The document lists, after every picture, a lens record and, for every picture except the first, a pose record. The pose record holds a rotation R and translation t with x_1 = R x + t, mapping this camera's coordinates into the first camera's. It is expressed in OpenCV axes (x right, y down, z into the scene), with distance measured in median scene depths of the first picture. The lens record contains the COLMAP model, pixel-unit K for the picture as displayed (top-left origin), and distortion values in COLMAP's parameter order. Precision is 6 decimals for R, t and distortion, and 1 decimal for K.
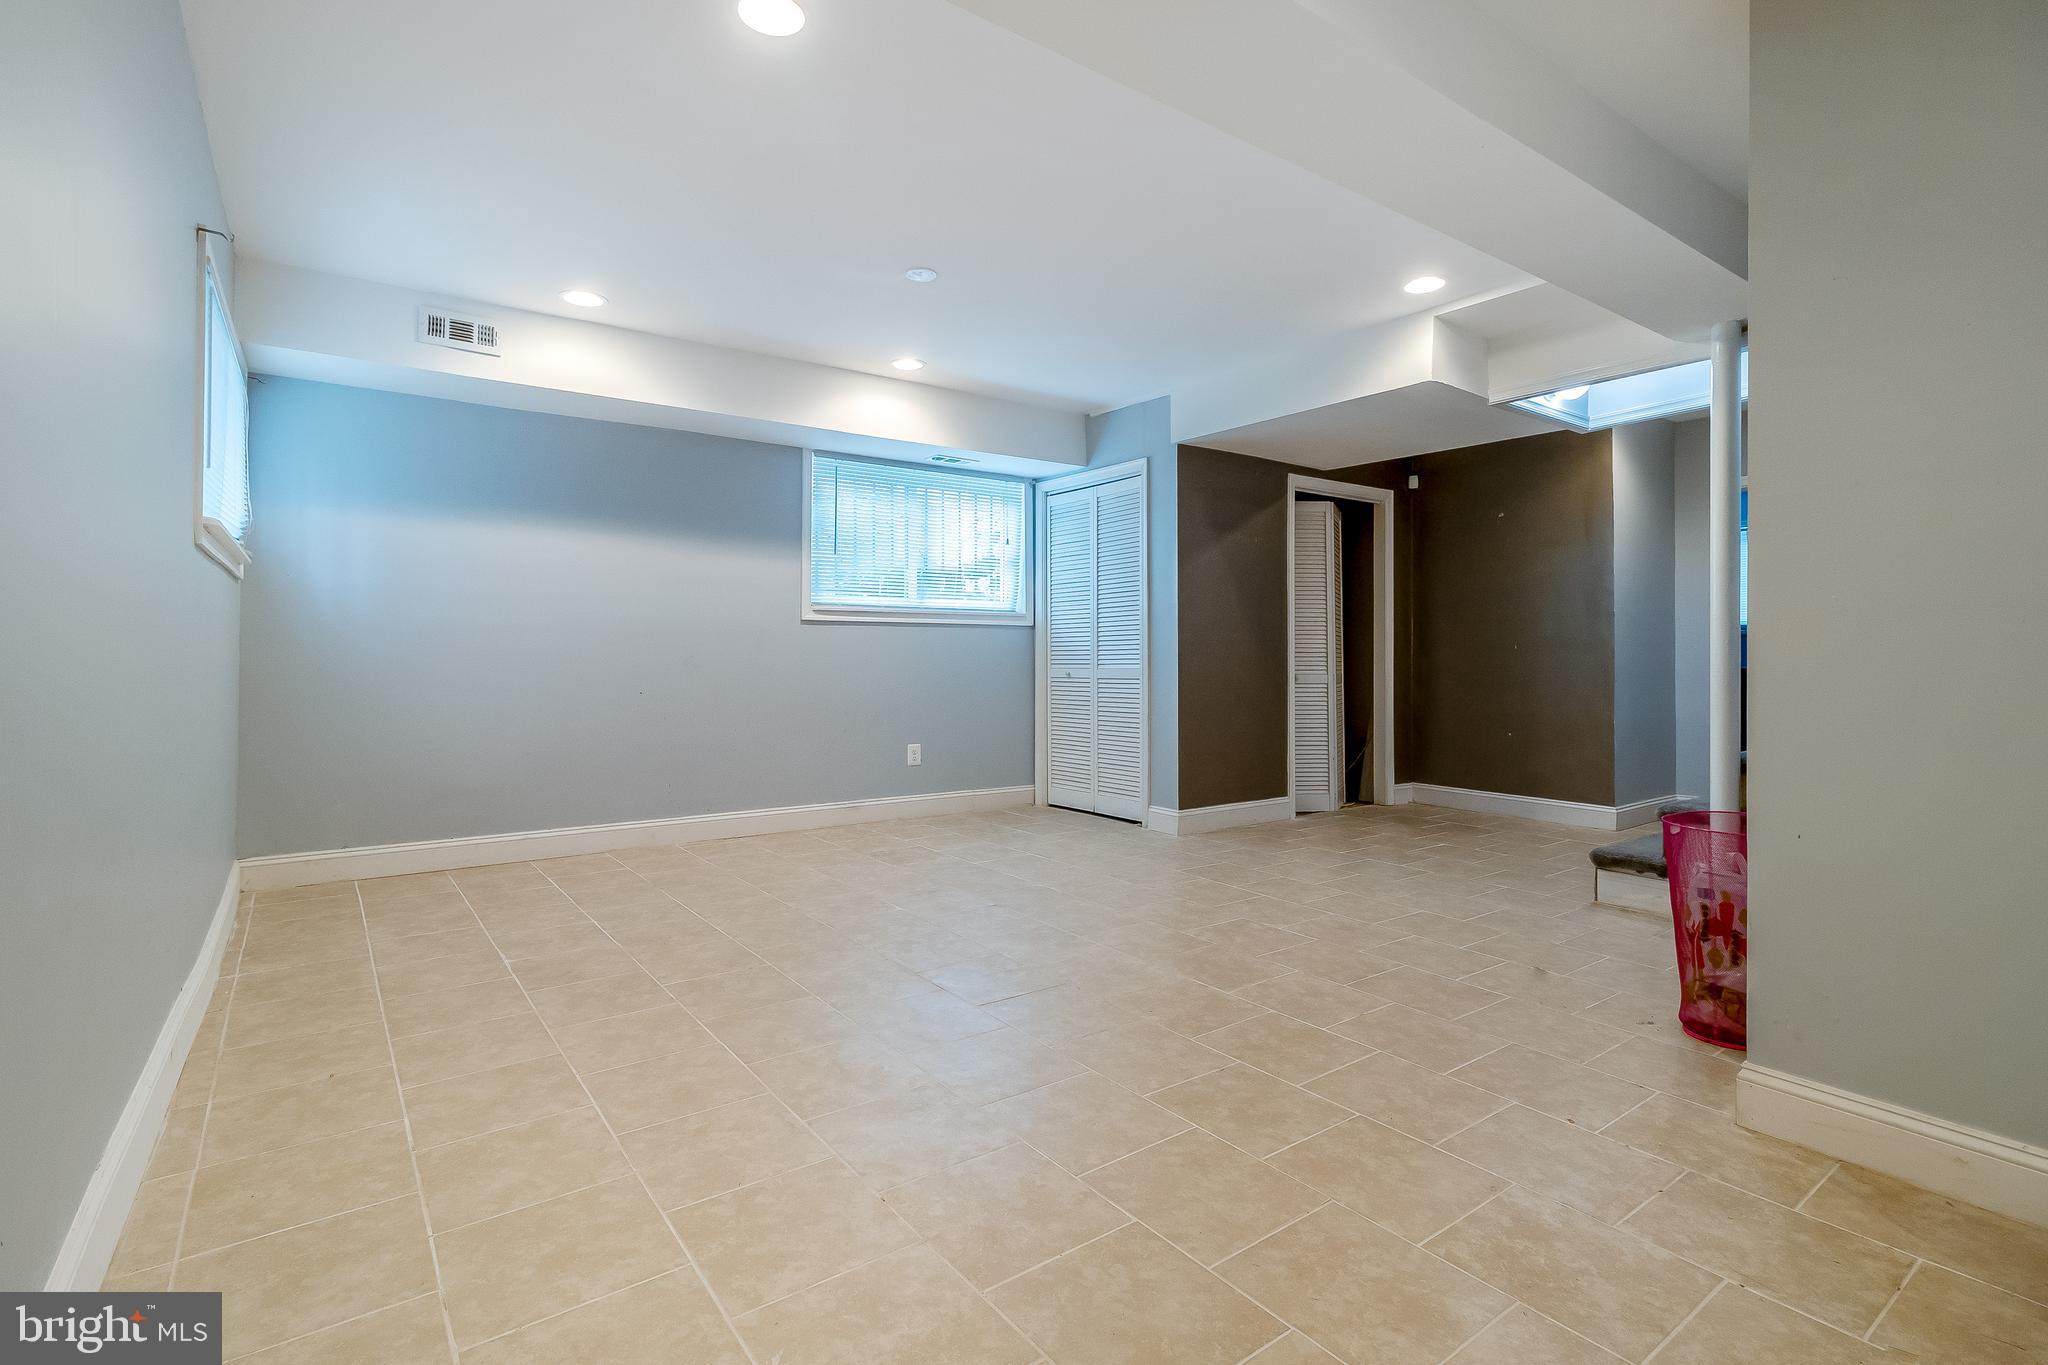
lens RADIAL K [[956.0, 0, 1016.3], [0, 956.0, 651.8], [0, 0, 1]] dist [0.006897, 0.000379]
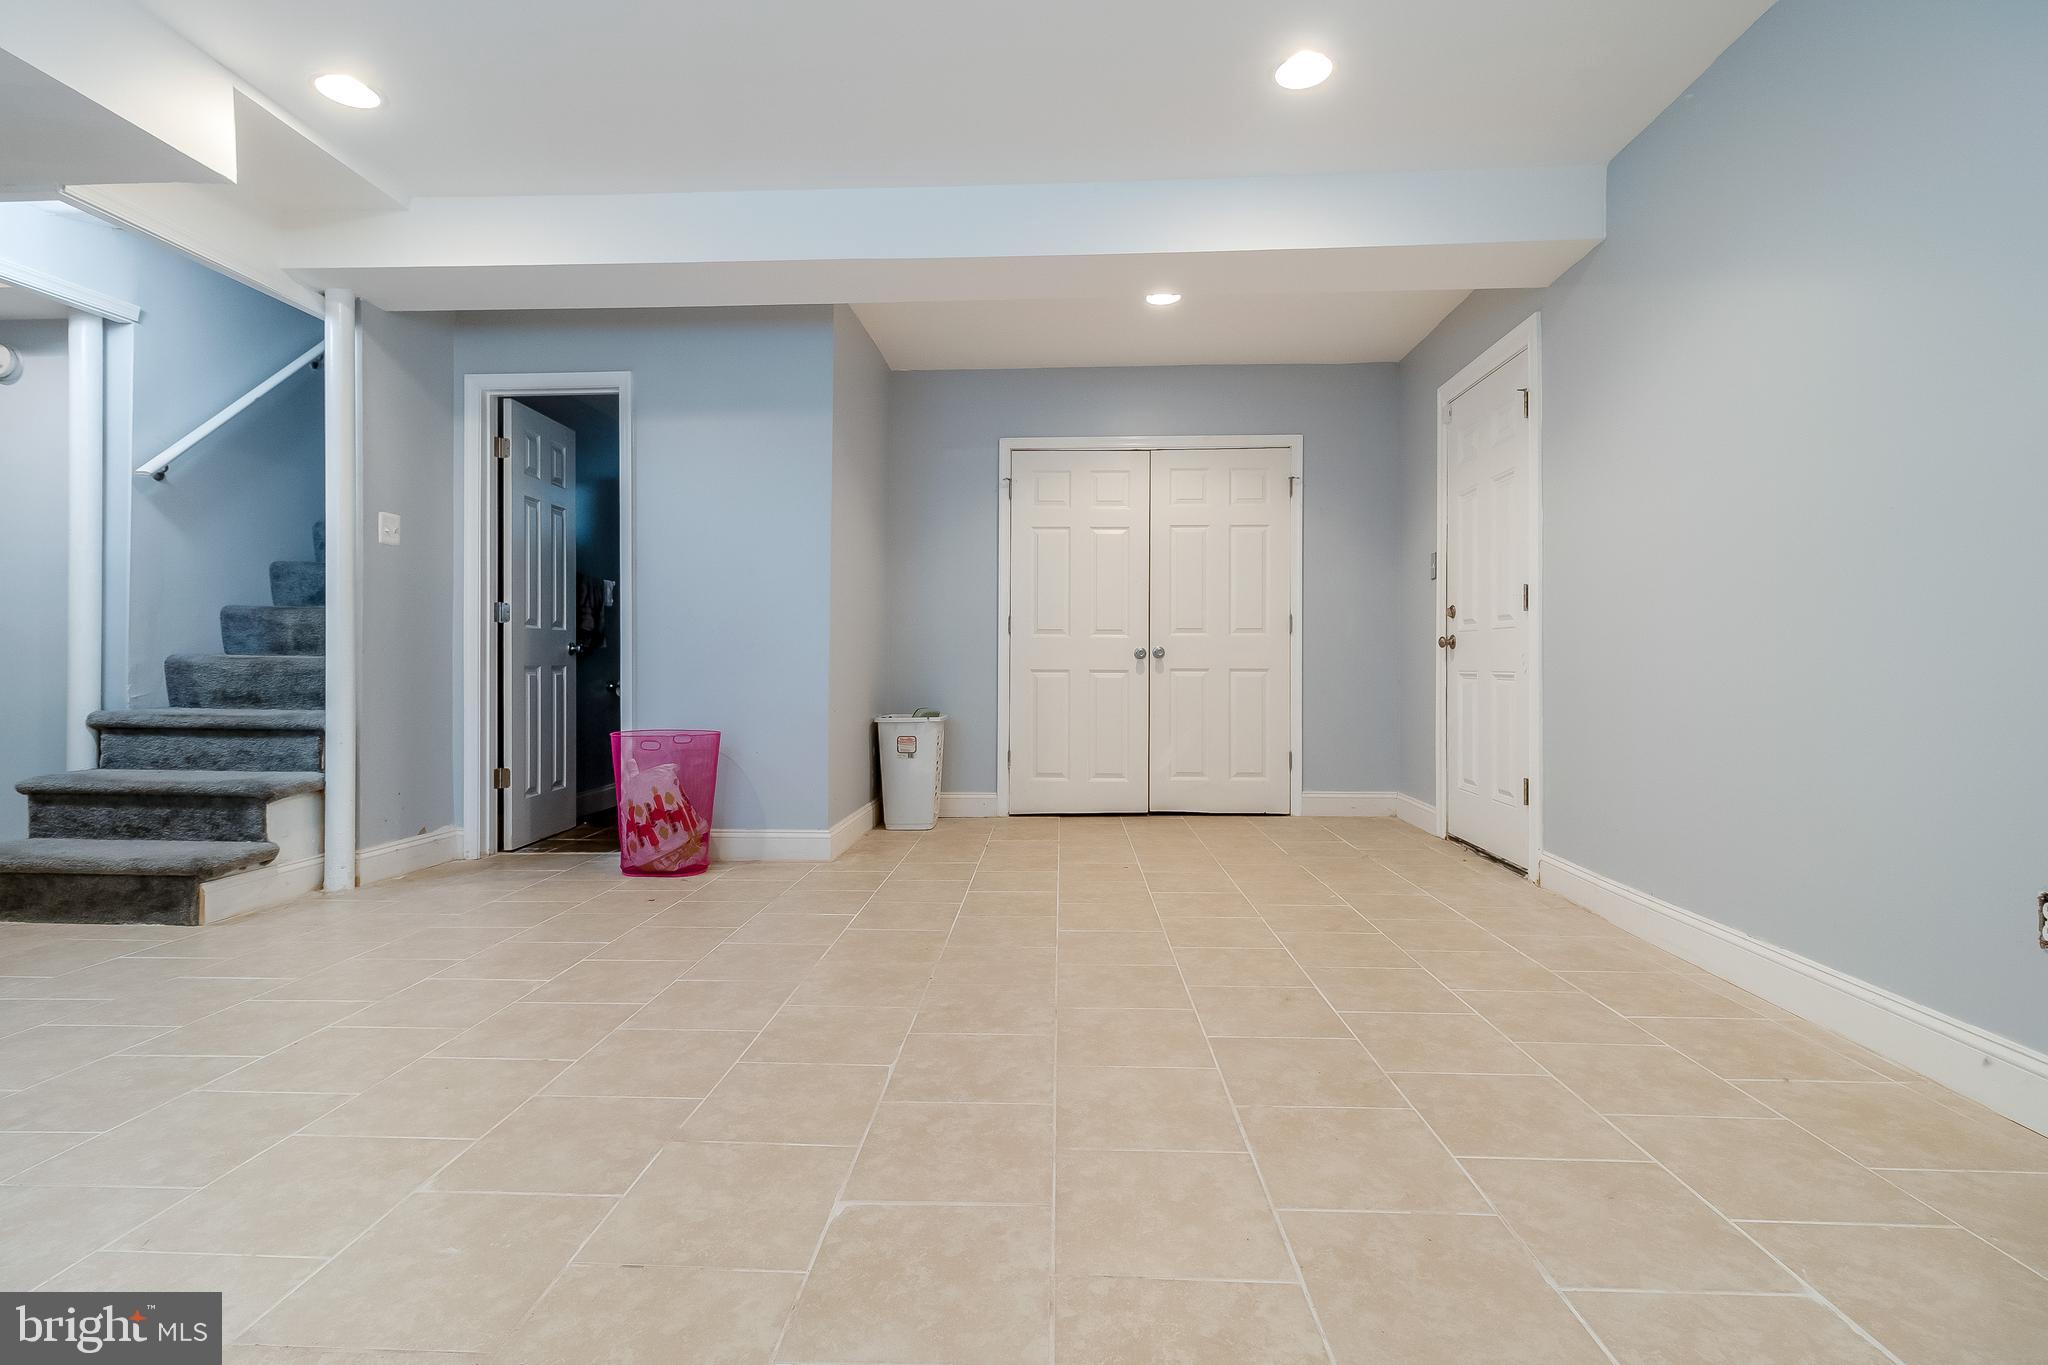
lens RADIAL K [[956.0, 0, 1016.3], [0, 956.0, 651.8], [0, 0, 1]] dist [0.006897, 0.000379]
pose [[-0.779006, -0.000197, 0.627016, -0.293380], [-0.006413, 0.999950, -0.007654, 0.027291], [-0.626984, -0.009984, -0.778968, 0.866830]]
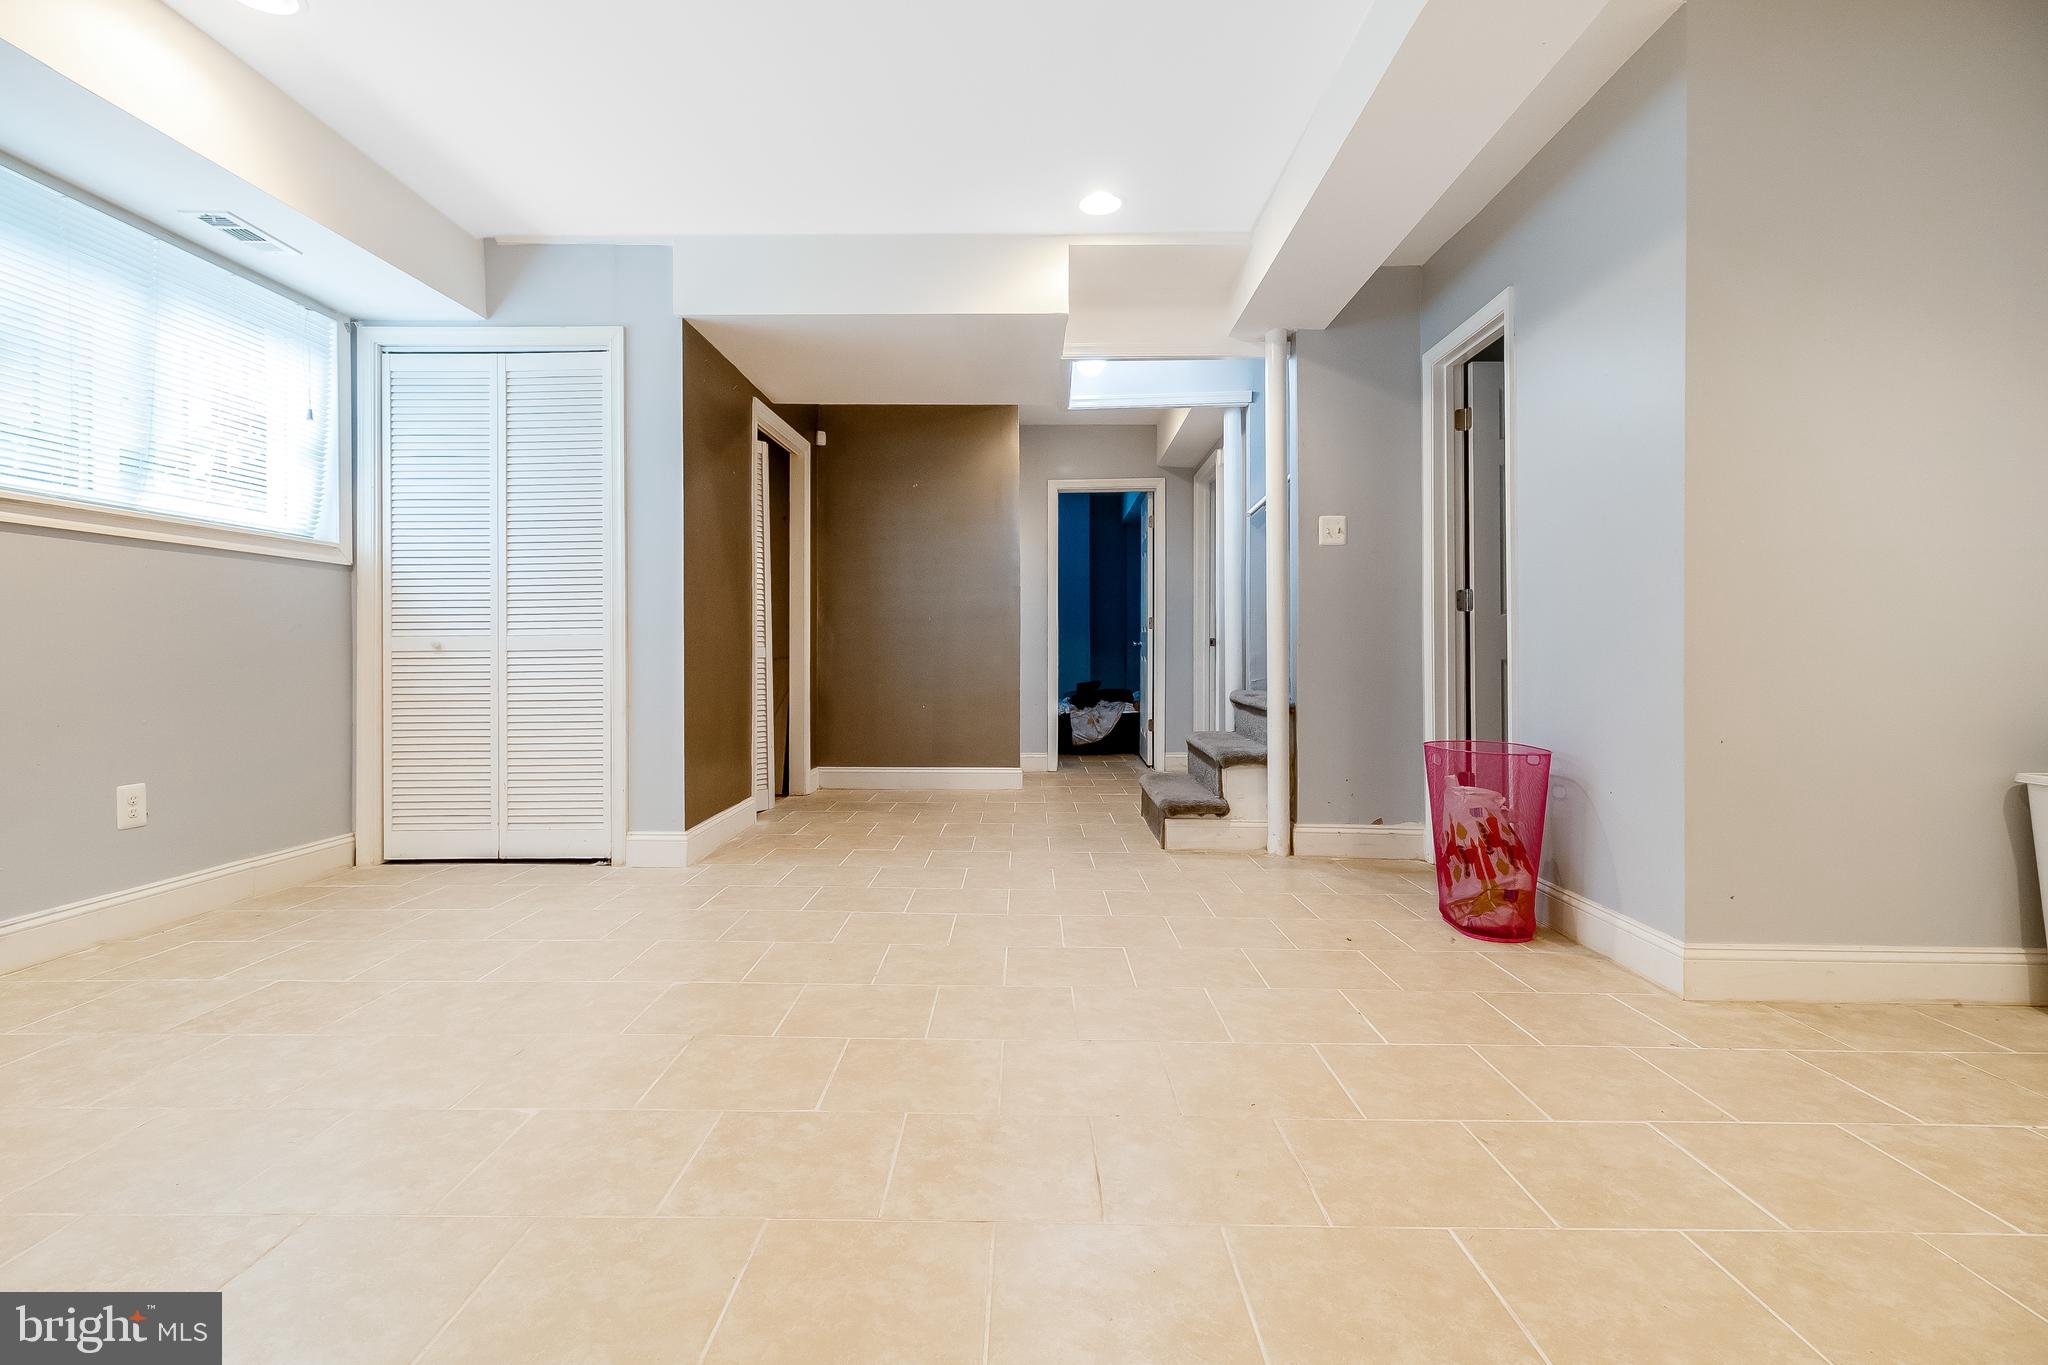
lens RADIAL K [[956.0, 0, 1016.3], [0, 956.0, 651.8], [0, 0, 1]] dist [0.006897, 0.000379]
pose [[0.601509, -0.002533, 0.798862, -0.242721], [-0.001183, 0.999991, 0.004062, 0.027170], [-0.798866, -0.003388, 0.601500, 0.357362]]
